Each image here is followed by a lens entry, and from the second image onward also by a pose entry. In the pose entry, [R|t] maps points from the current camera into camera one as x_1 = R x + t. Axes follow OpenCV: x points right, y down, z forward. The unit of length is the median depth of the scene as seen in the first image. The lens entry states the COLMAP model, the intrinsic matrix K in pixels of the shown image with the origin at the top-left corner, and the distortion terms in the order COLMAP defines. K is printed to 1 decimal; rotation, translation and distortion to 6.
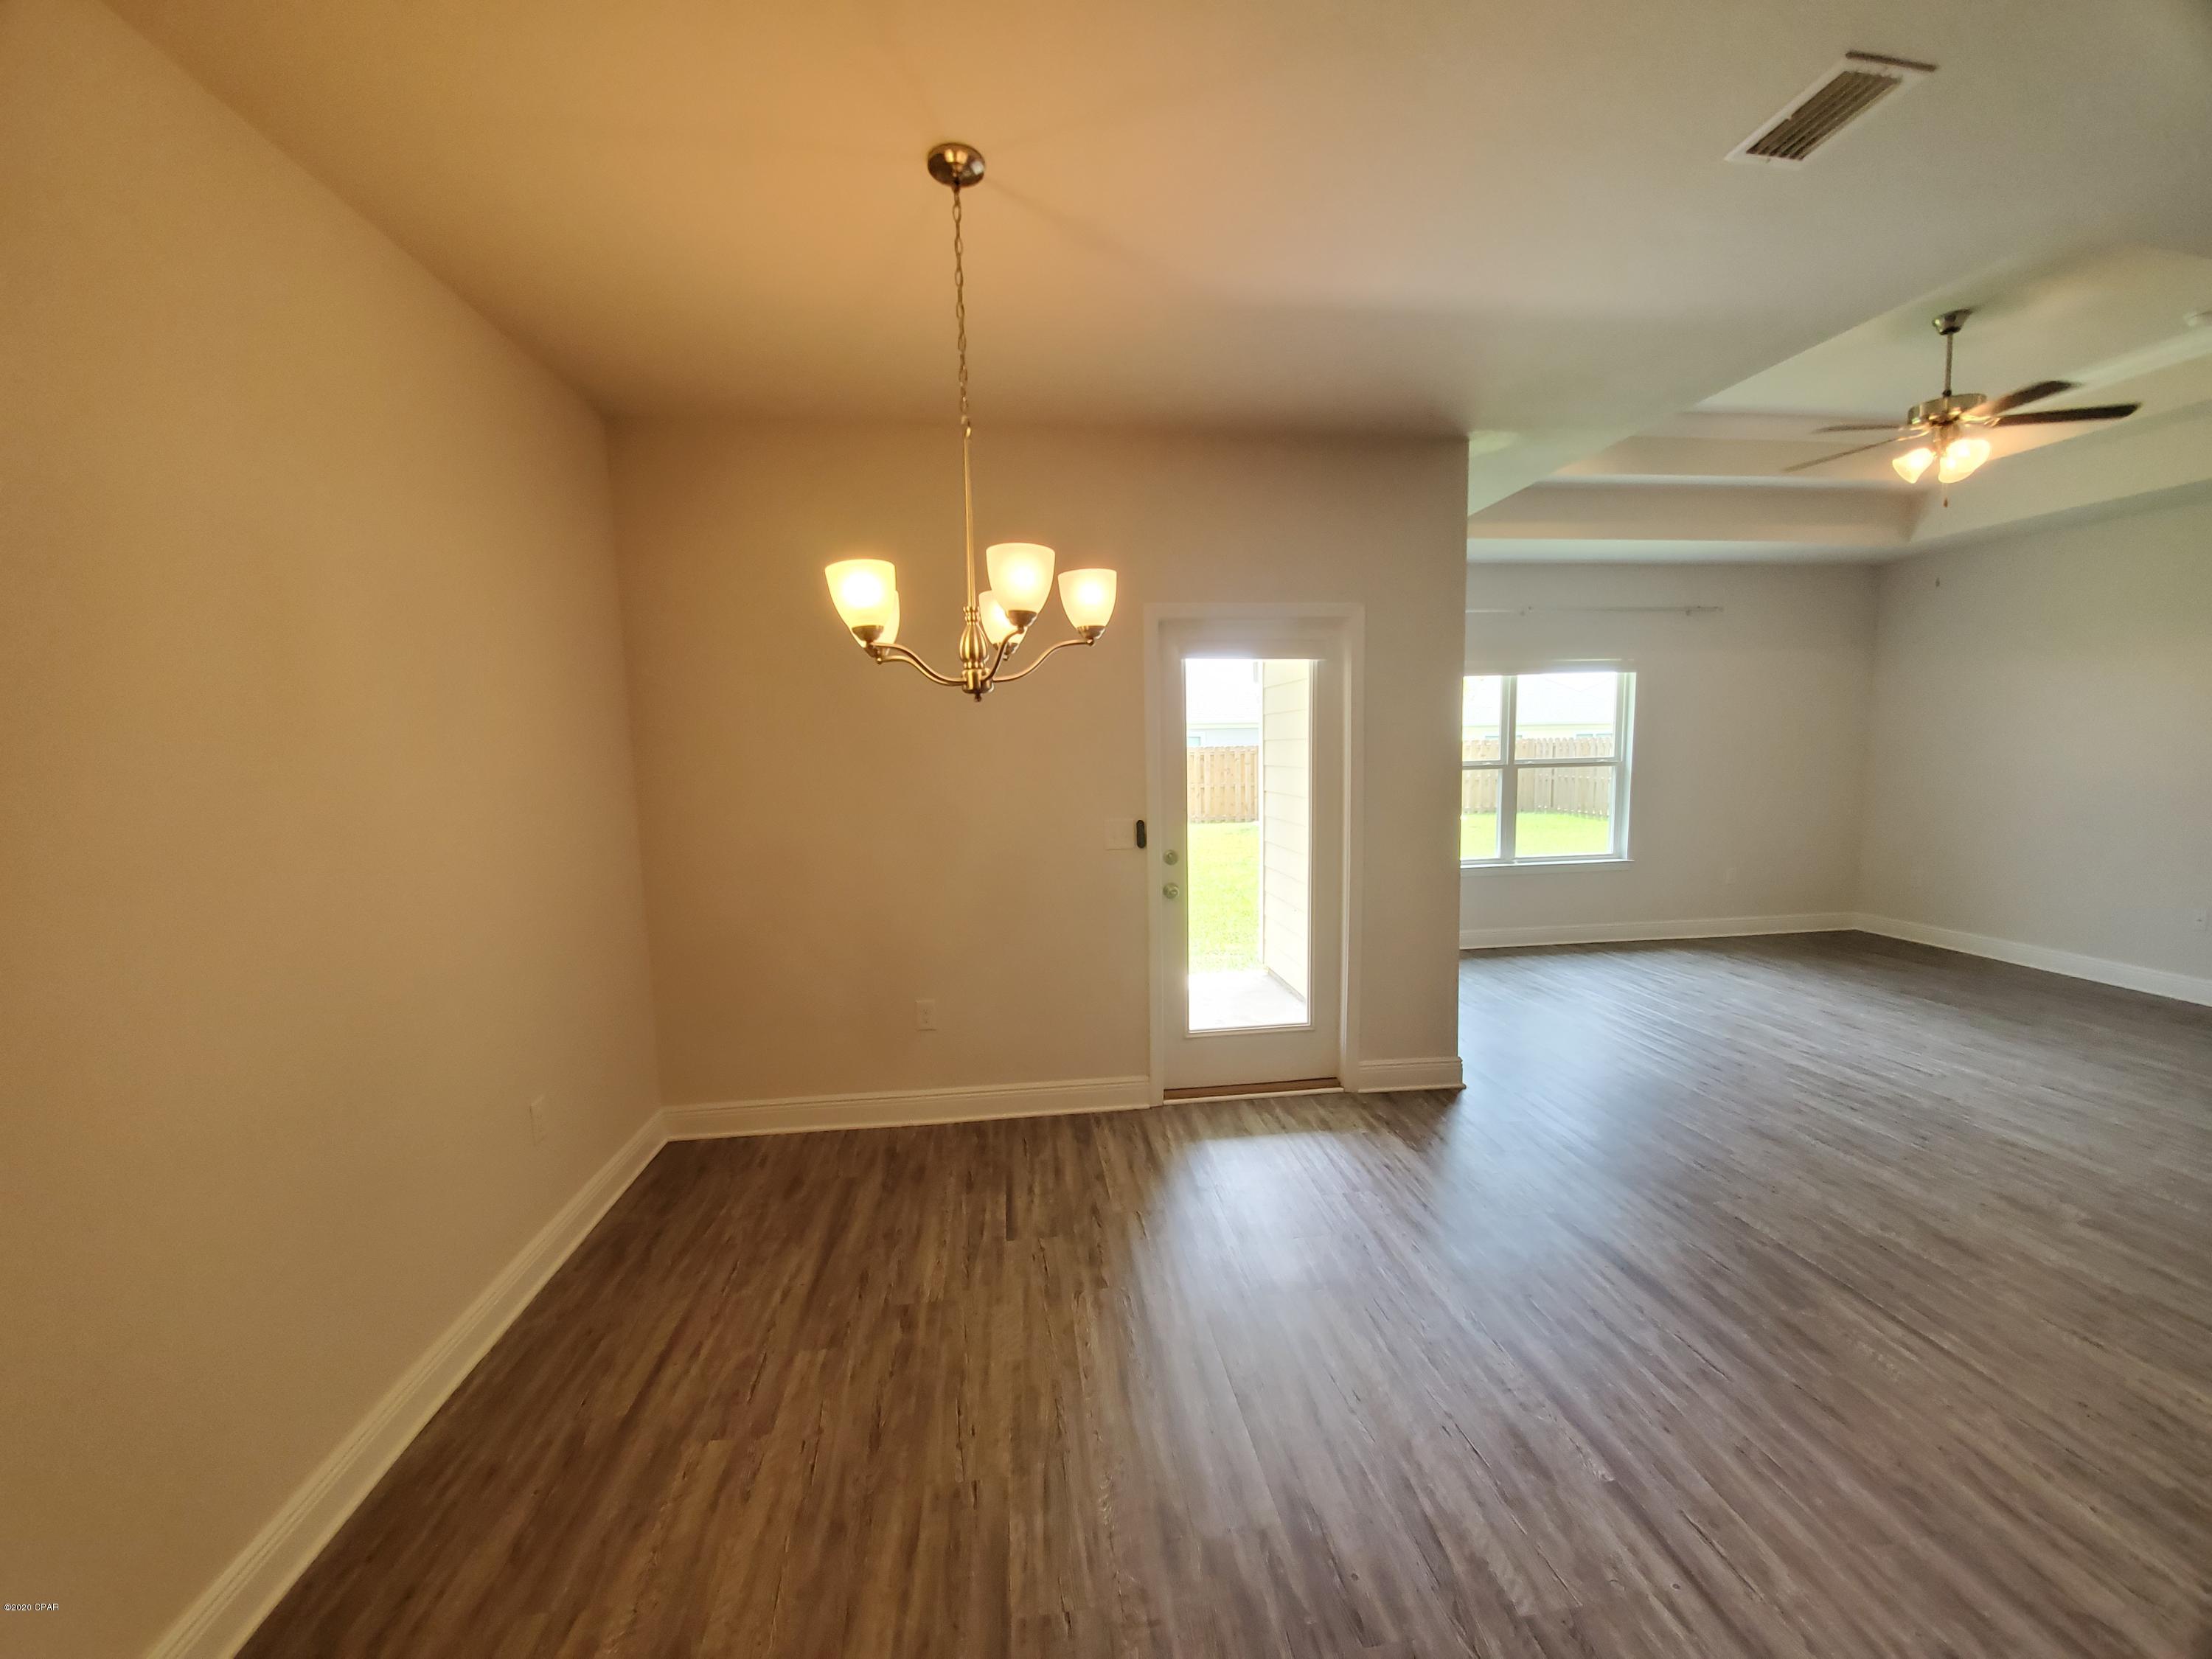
lens RADIAL K [[875.2, 0, 1112.9], [0, 875.2, 842.8], [0, 0, 1]] dist [0.019212, -0.018609]
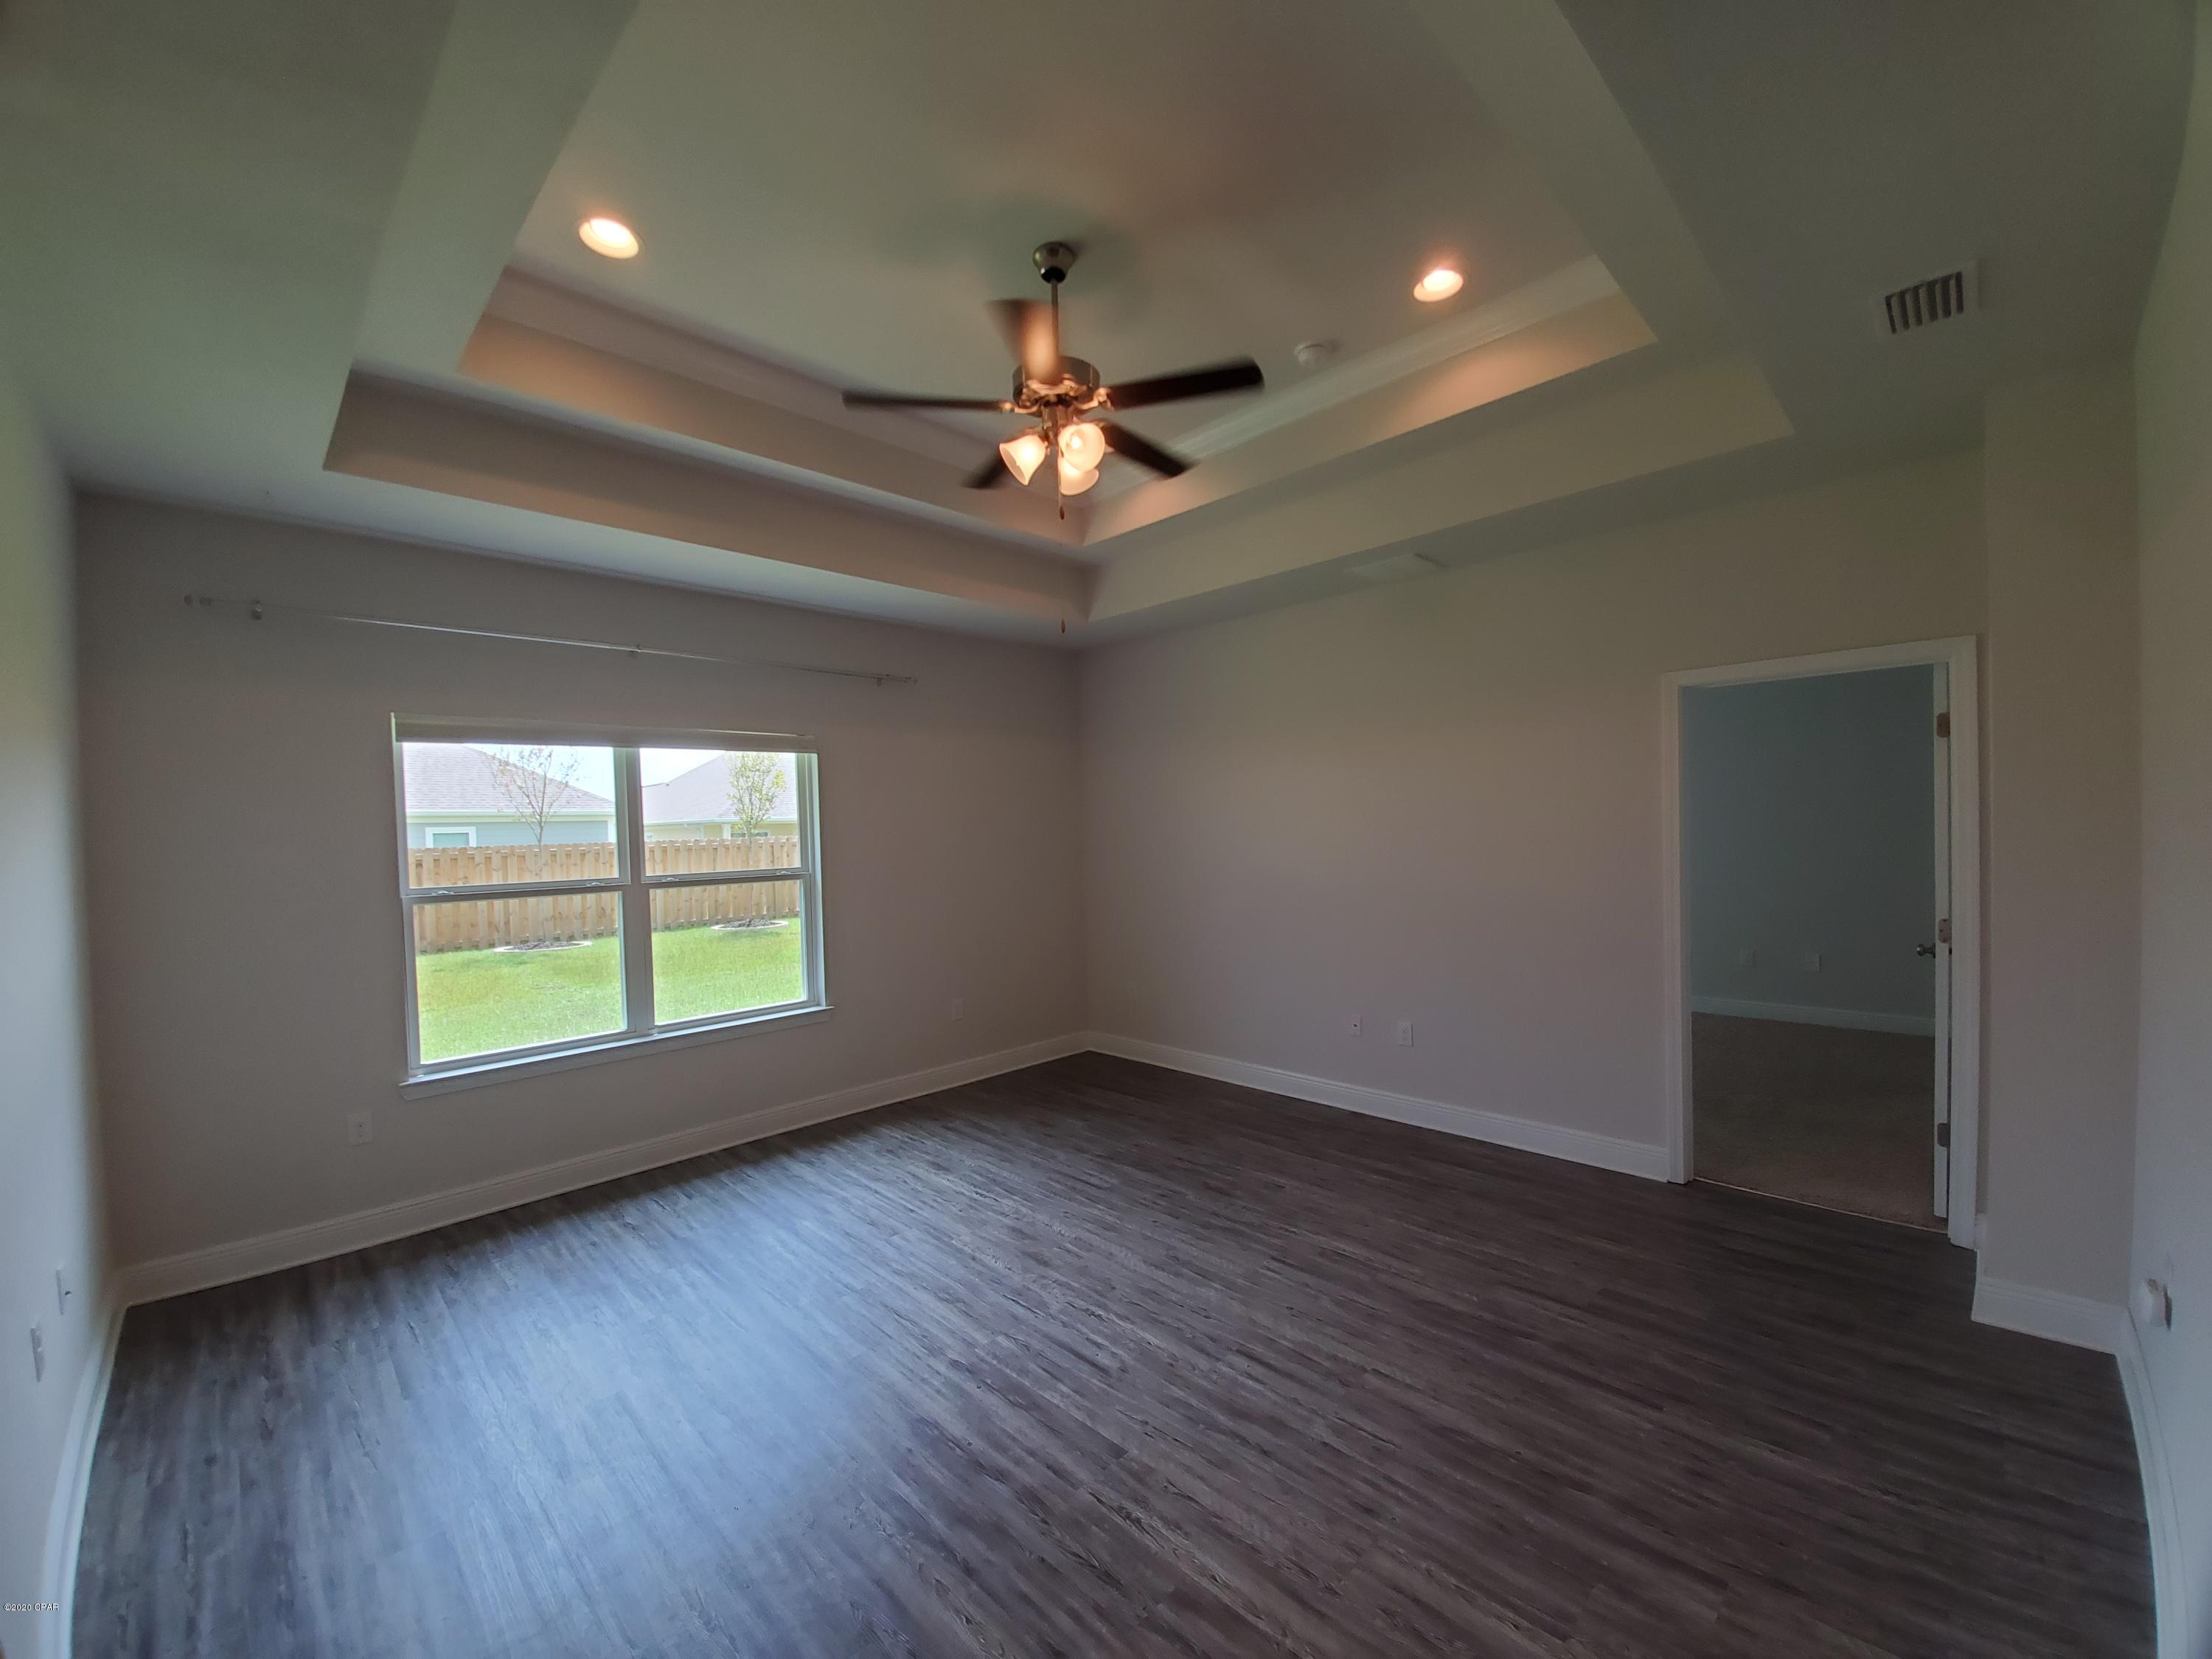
lens RADIAL K [[875.2, 0, 1112.9], [0, 875.2, 842.8], [0, 0, 1]] dist [0.019212, -0.018609]
pose [[0.785292, -0.012181, 0.619006, 0.405983], [0.081384, 0.993162, -0.083703, -0.044852], [-0.613754, 0.116108, 0.780913, 0.340500]]
